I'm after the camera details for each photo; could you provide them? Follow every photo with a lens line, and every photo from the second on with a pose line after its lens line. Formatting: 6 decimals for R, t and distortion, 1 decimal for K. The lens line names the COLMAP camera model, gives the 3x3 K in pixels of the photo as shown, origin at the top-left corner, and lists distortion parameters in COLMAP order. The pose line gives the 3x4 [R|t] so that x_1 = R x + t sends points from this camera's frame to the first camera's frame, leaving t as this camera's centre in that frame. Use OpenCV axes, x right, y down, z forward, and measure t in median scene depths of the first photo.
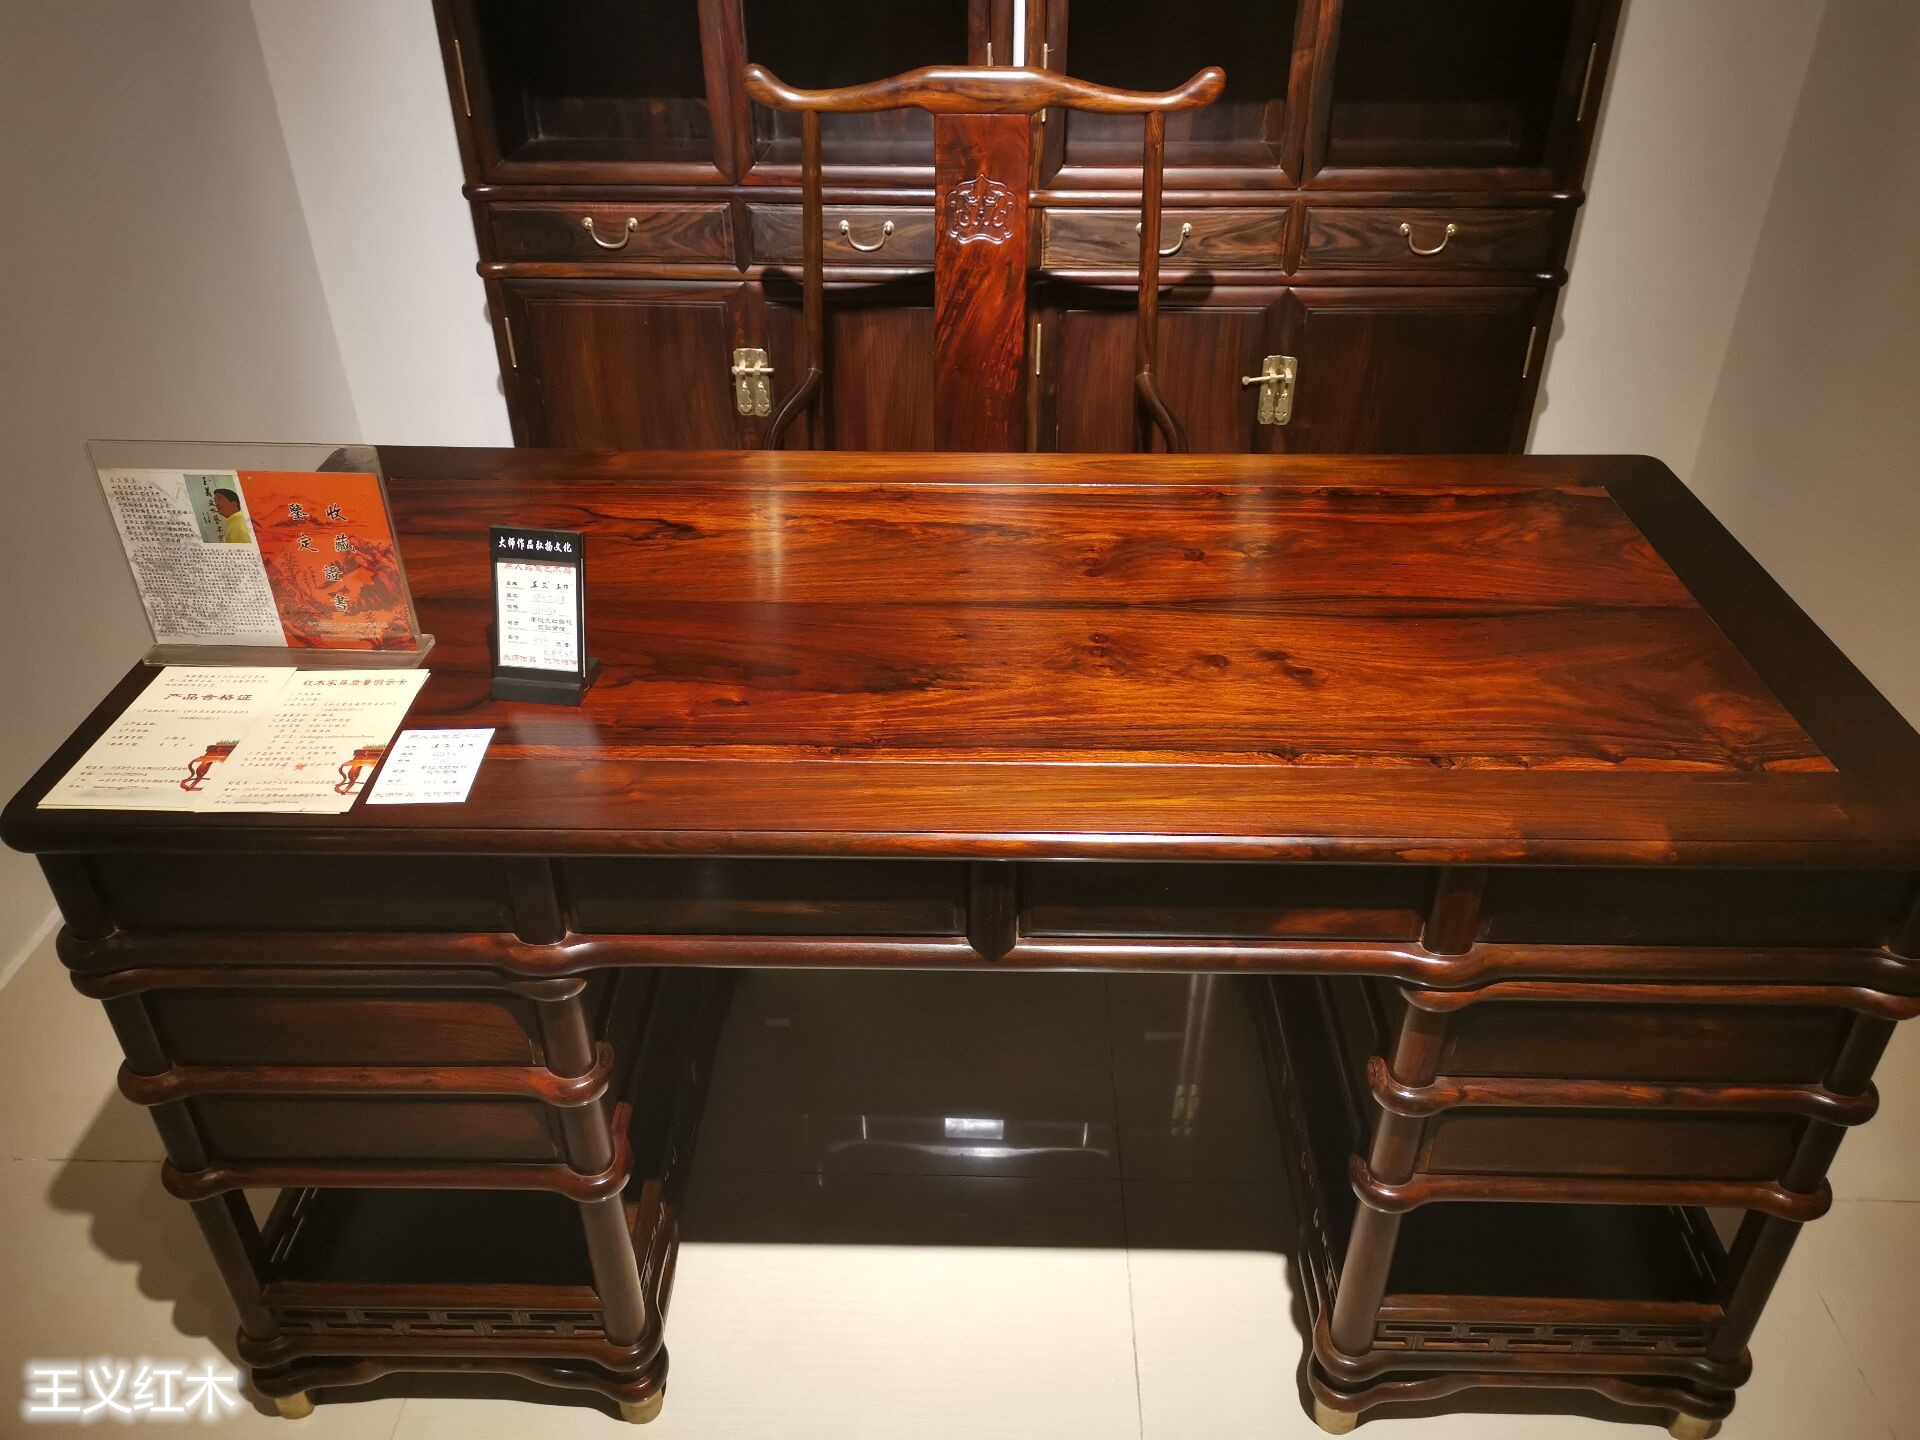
lens RADIAL K [[1477.3, 0, 960.7], [0, 1477.3, 722.2], [0, 0, 1]] dist [0.048637, -0.048531]
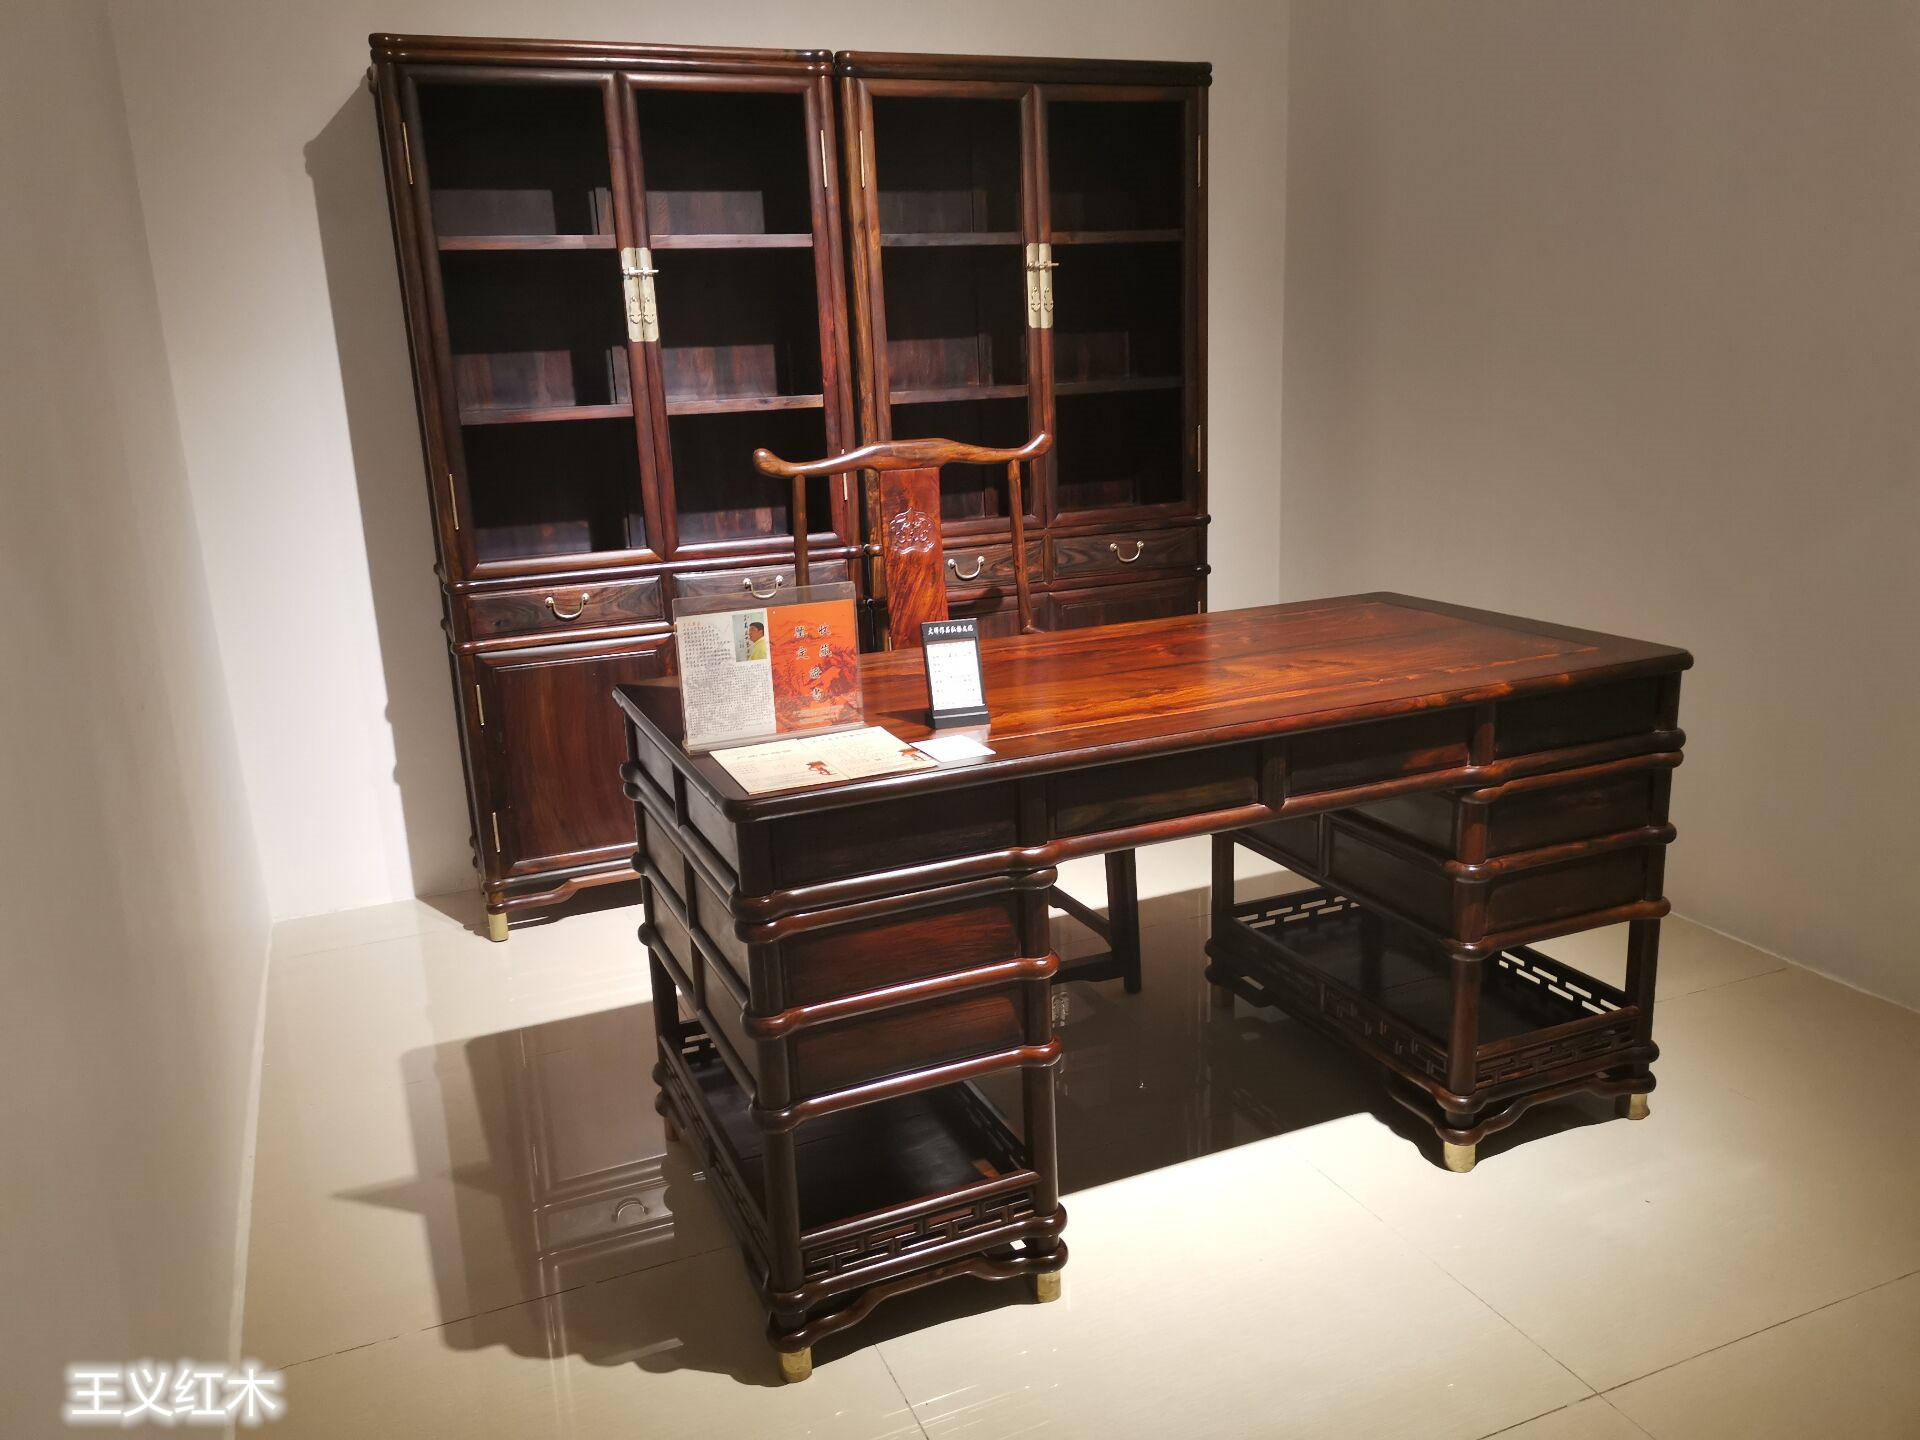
lens RADIAL K [[1477.3, 0, 960.6], [0, 1477.3, 722.7], [0, 0, 1]] dist [0.048637, -0.048531]
pose [[0.909043, -0.134175, 0.394509, -0.470858], [0.258497, 0.924138, -0.281333, 0.219992], [-0.326833, 0.357723, 0.874765, -0.197314]]
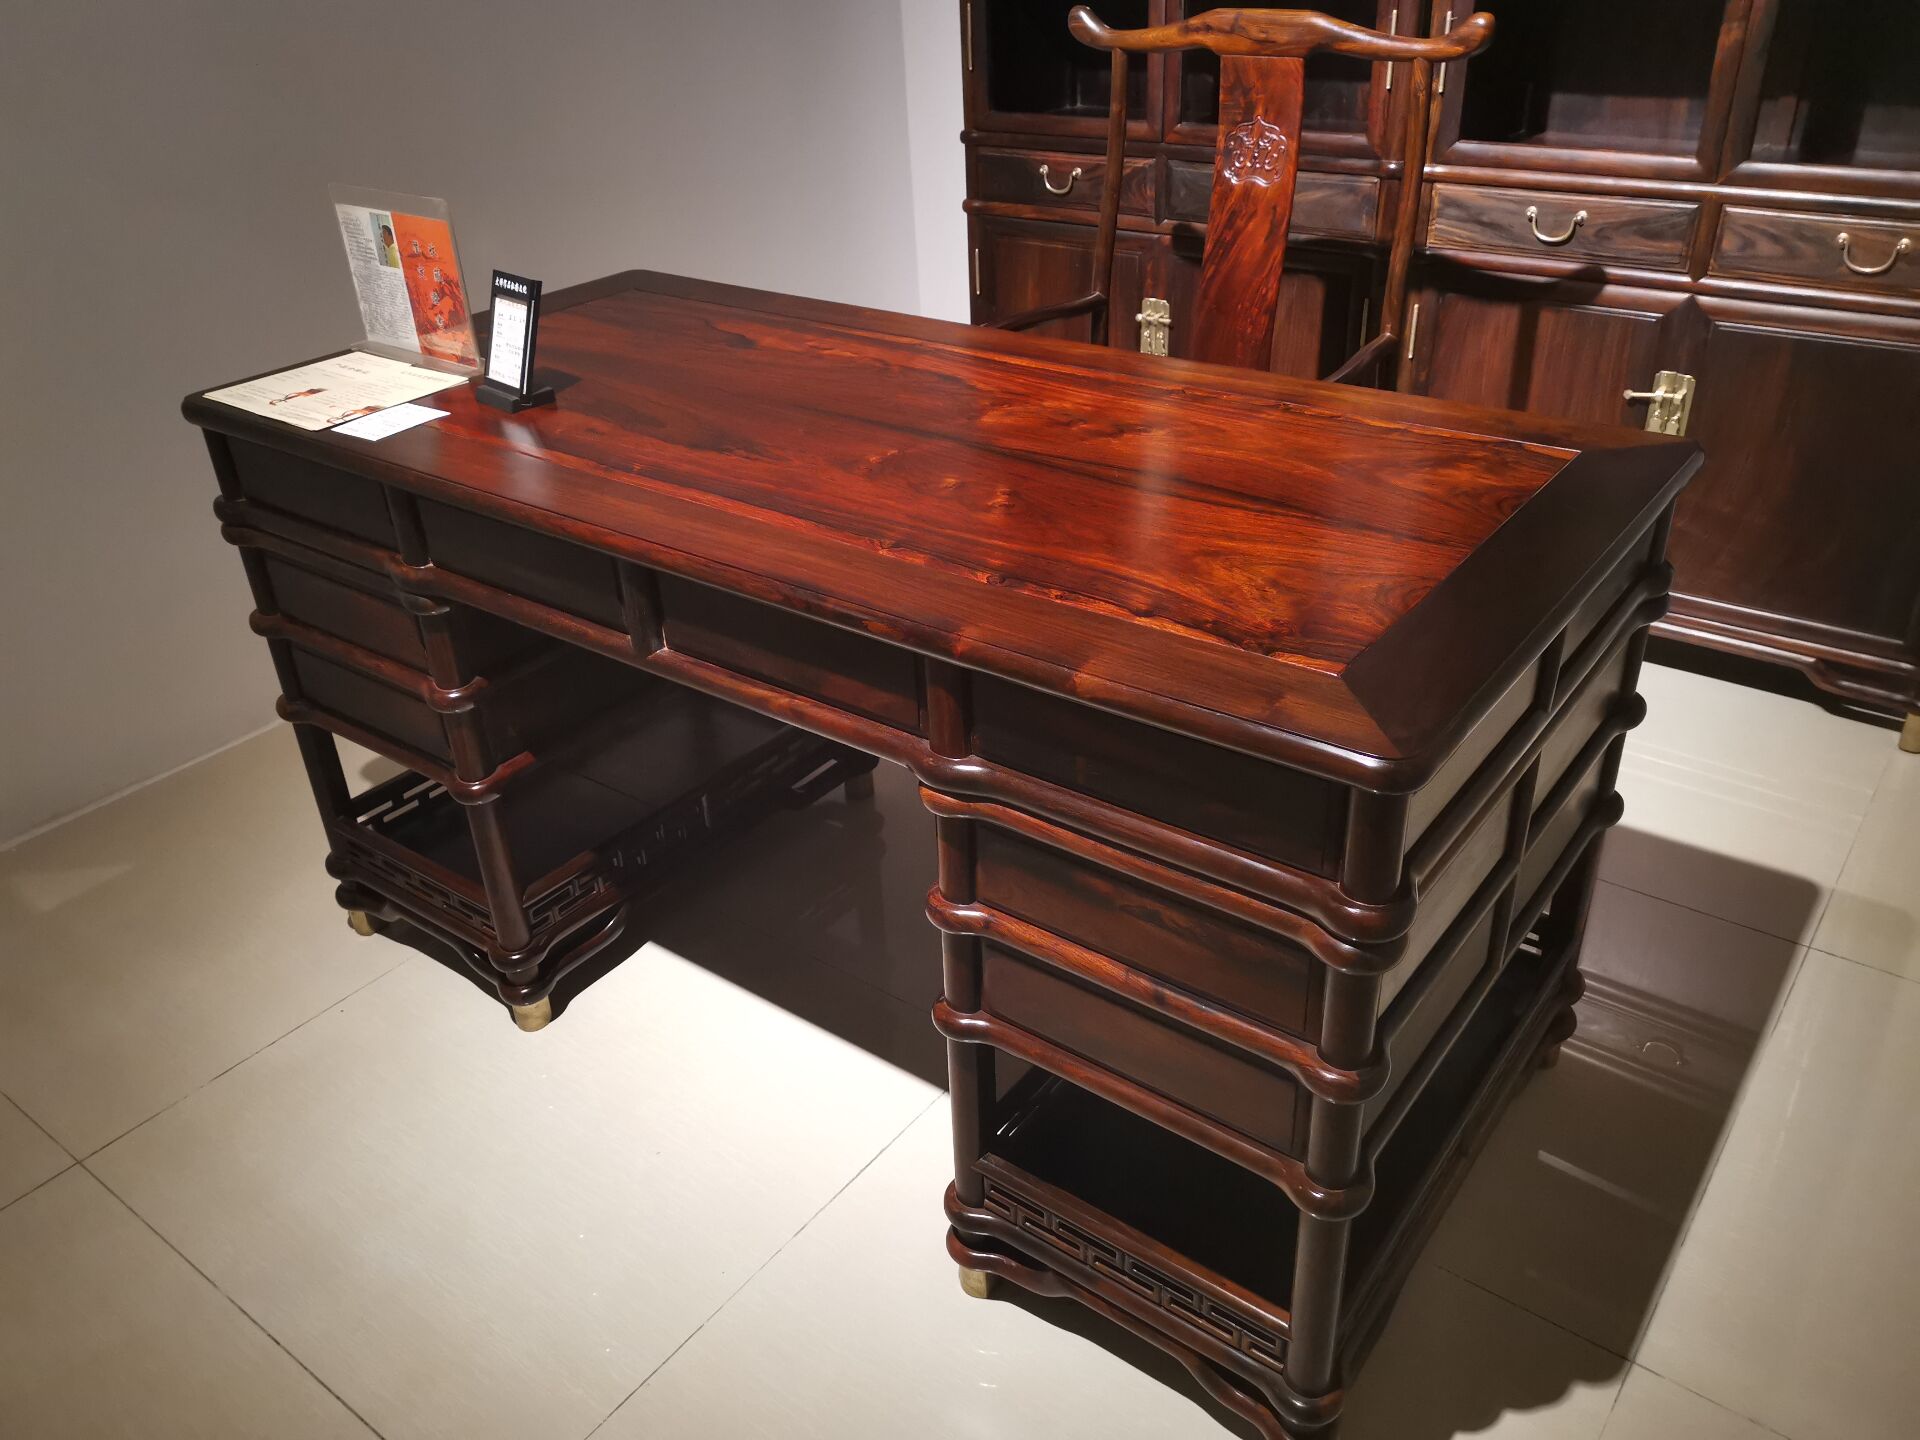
lens RADIAL K [[1477.3, 0, 967.9], [0, 1477.3, 724.8], [0, 0, 1]] dist [0.048637, -0.048531]
pose [[0.812584, 0.265248, -0.518990, 0.423735], [-0.288088, 0.956851, 0.037971, 0.044535], [0.506668, 0.118661, 0.853936, 0.059278]]
